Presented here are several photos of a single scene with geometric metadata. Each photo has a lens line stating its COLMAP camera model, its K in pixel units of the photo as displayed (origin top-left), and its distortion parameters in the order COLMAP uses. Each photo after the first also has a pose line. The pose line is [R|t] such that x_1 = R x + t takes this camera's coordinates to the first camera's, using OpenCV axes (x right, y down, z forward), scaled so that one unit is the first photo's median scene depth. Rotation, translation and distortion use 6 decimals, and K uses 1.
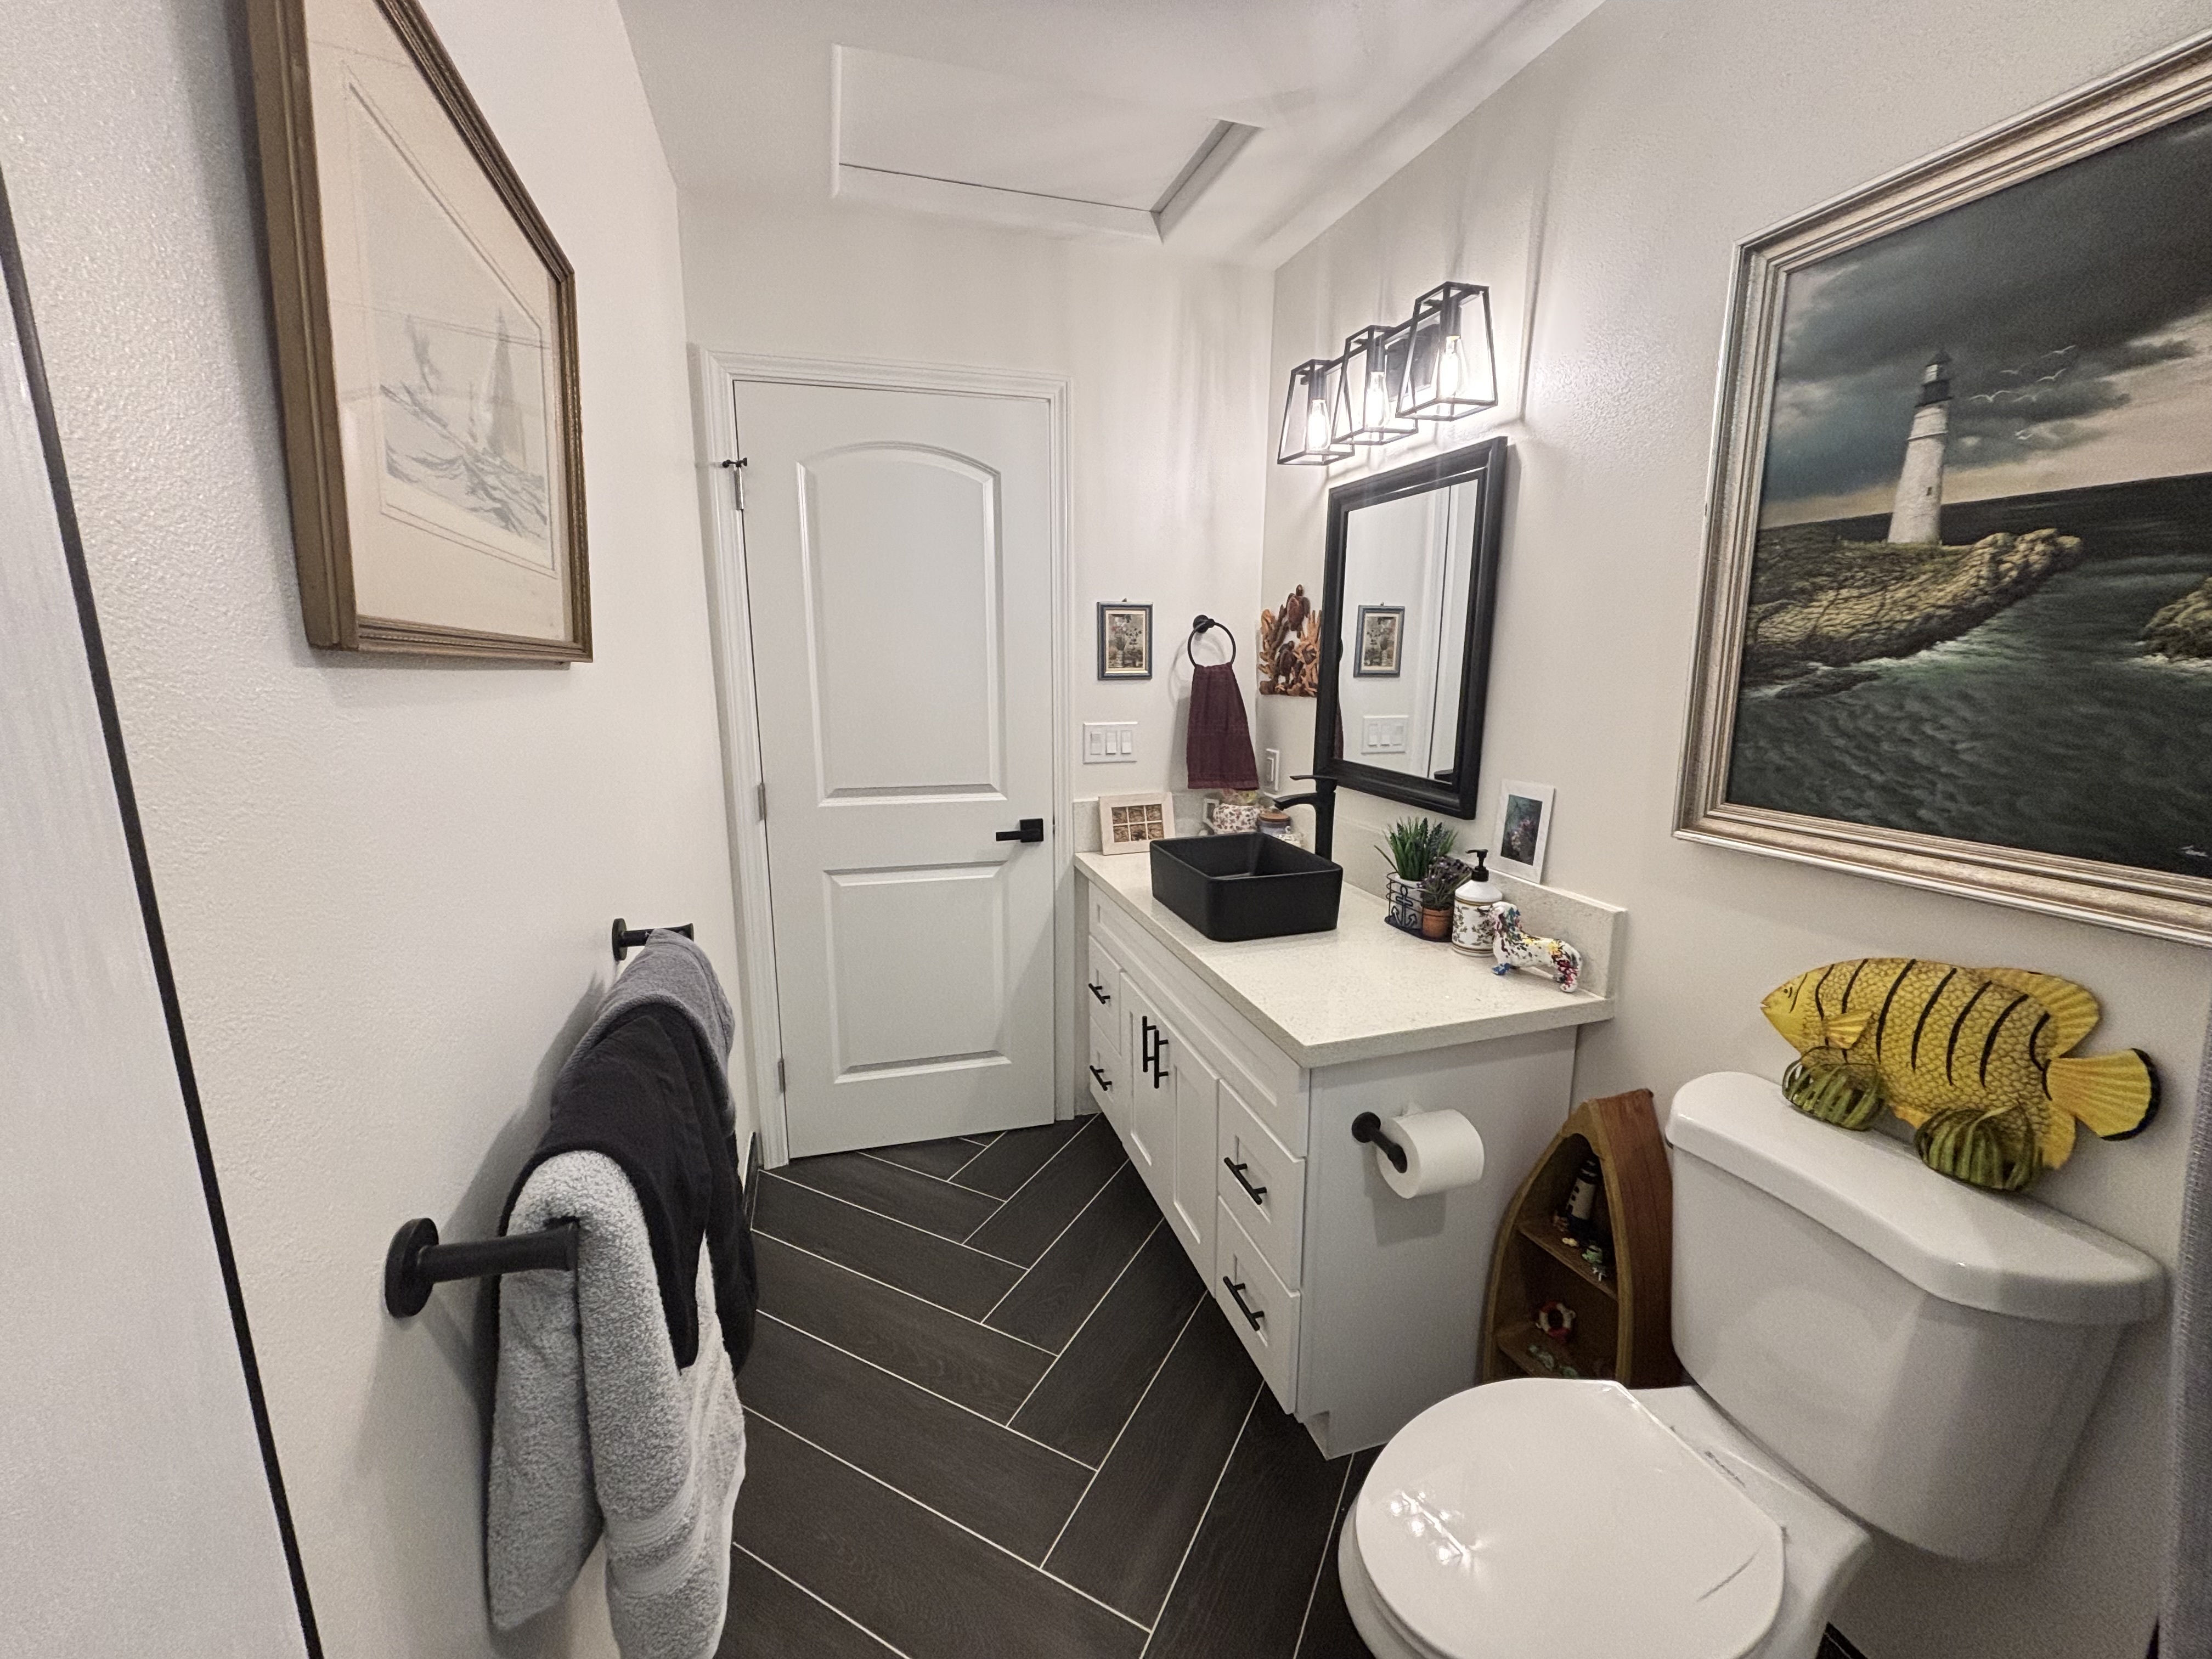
lens RADIAL K [[898.8, 0, 1102.3], [0, 898.8, 817.7], [0, 0, 1]] dist [0.014044, 0.000430]
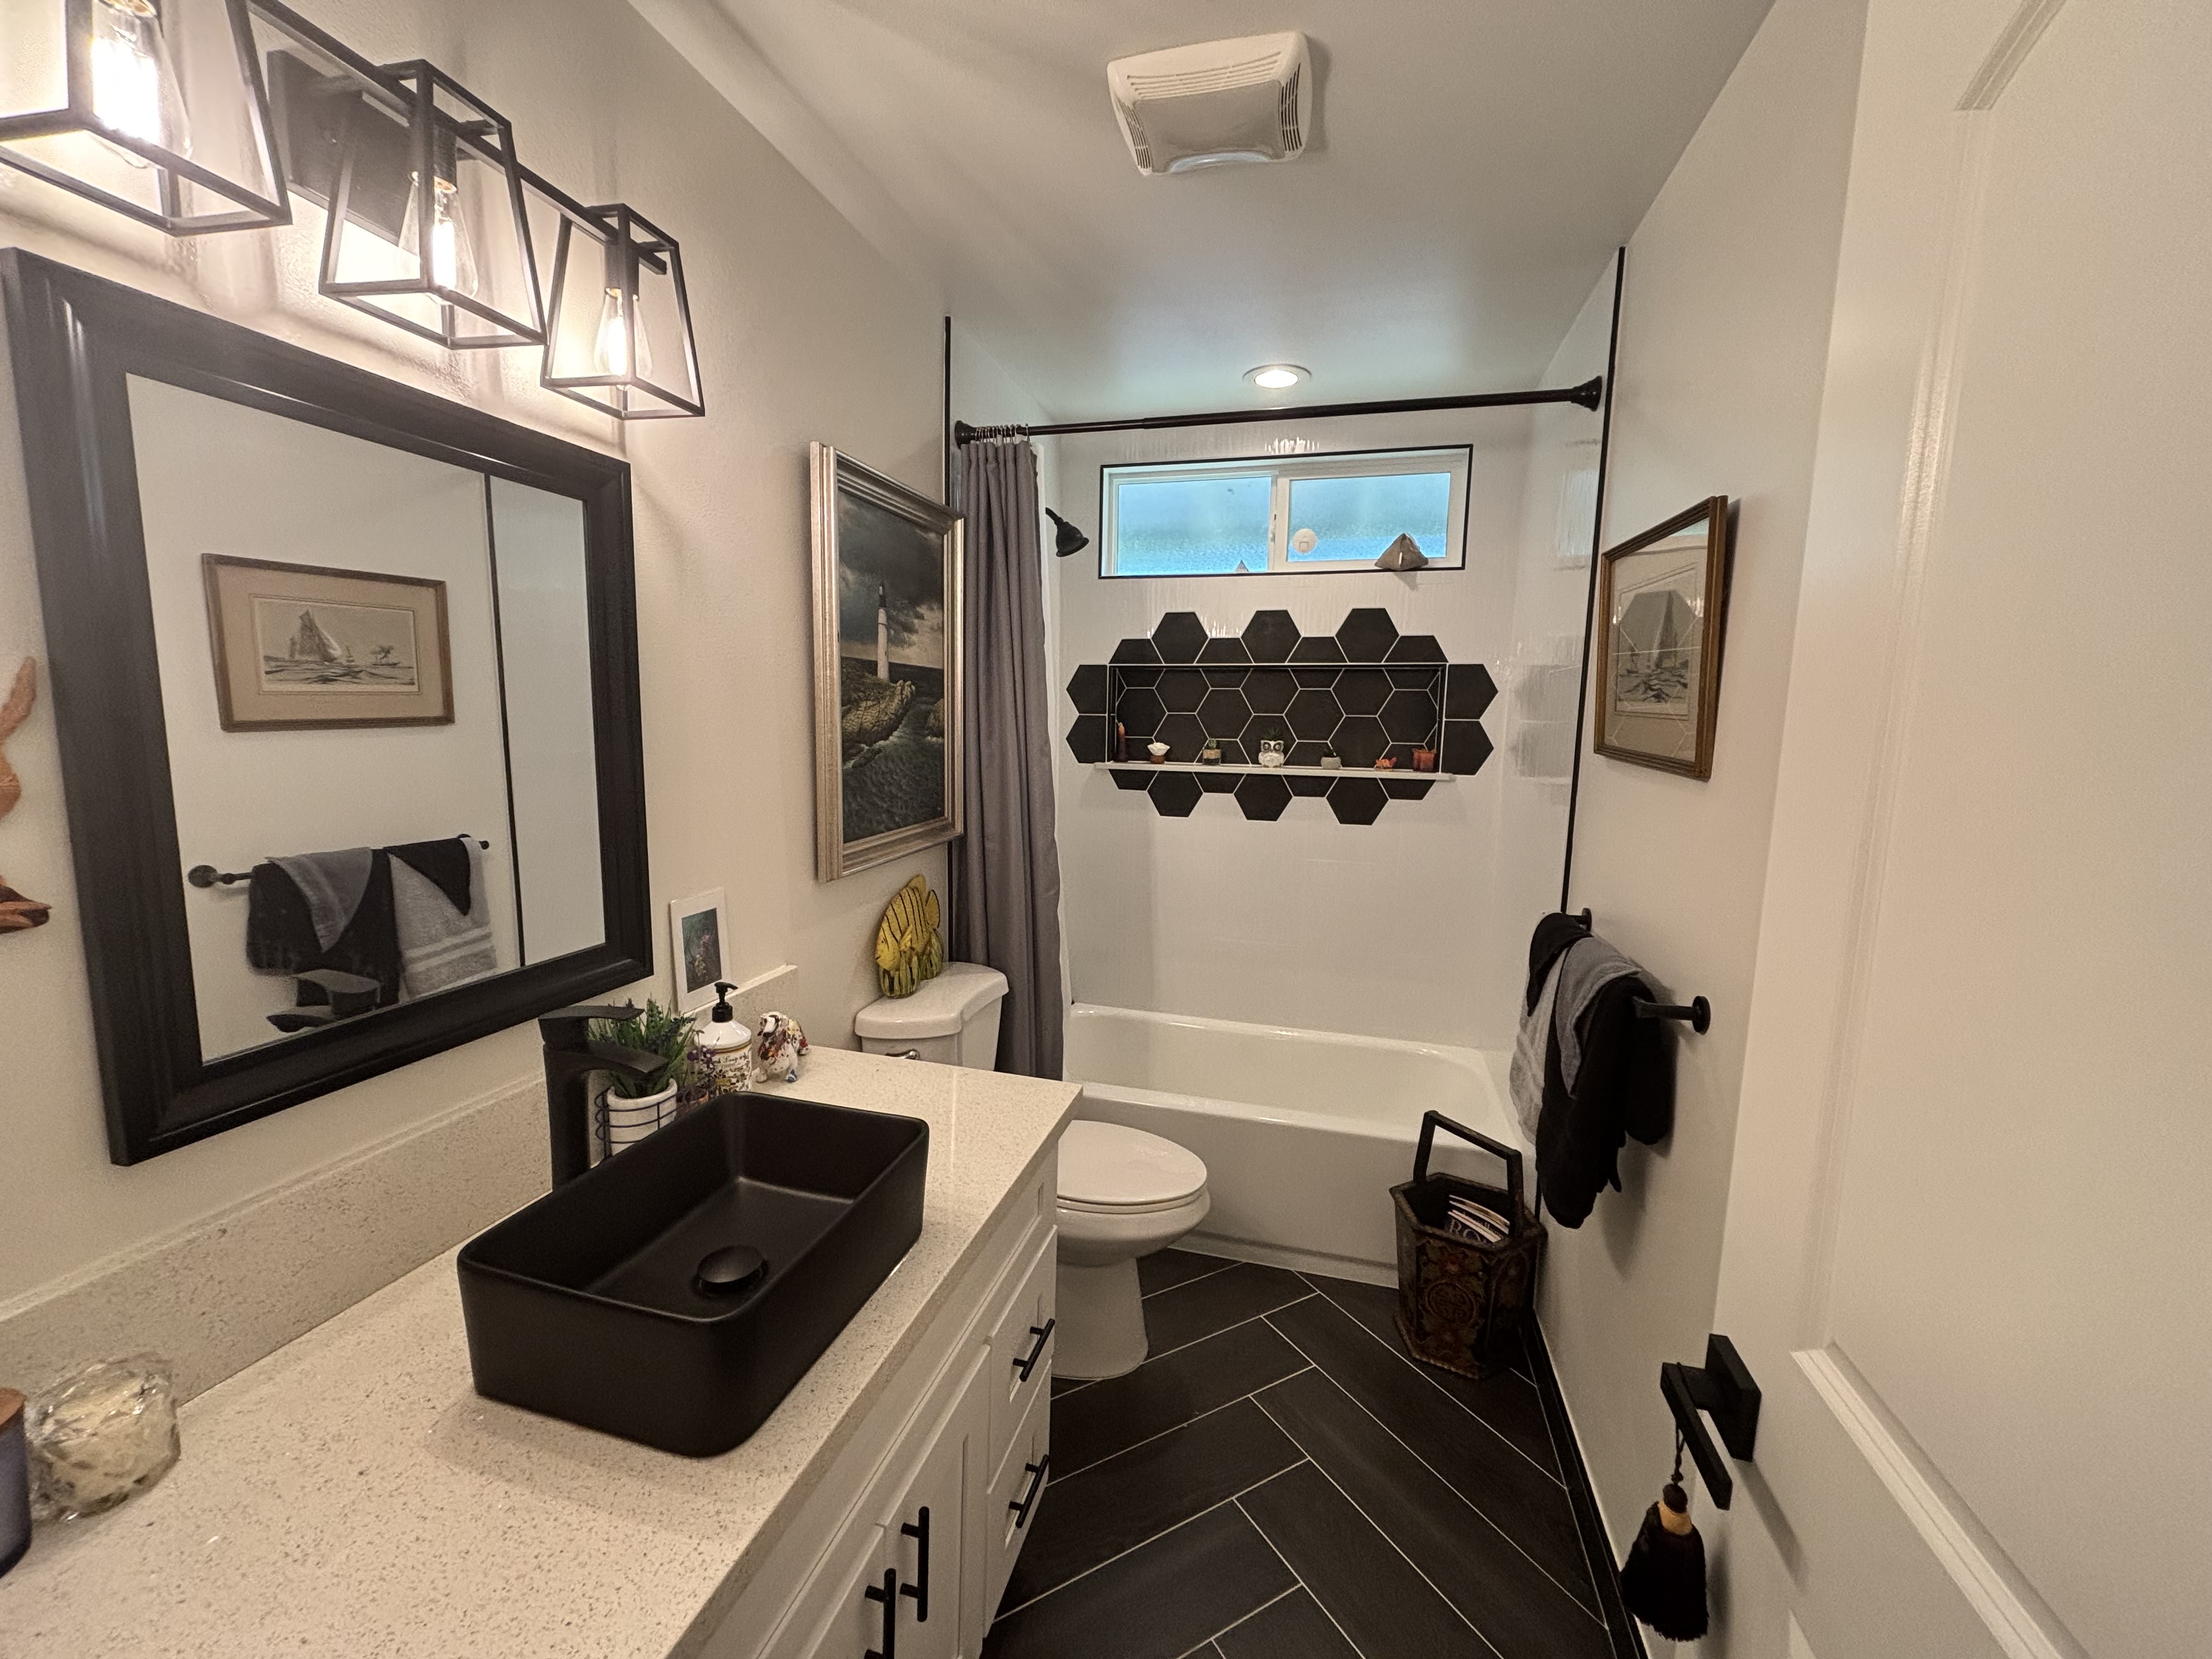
lens RADIAL K [[898.8, 0, 1100.7], [0, 898.8, 821.5], [0, 0, 1]] dist [0.014044, 0.000430]
pose [[-0.842592, -0.089465, 0.531069, -0.448923], [0.074634, 0.957193, 0.279663, -0.469126], [-0.533355, 0.275278, -0.799846, 2.151032]]
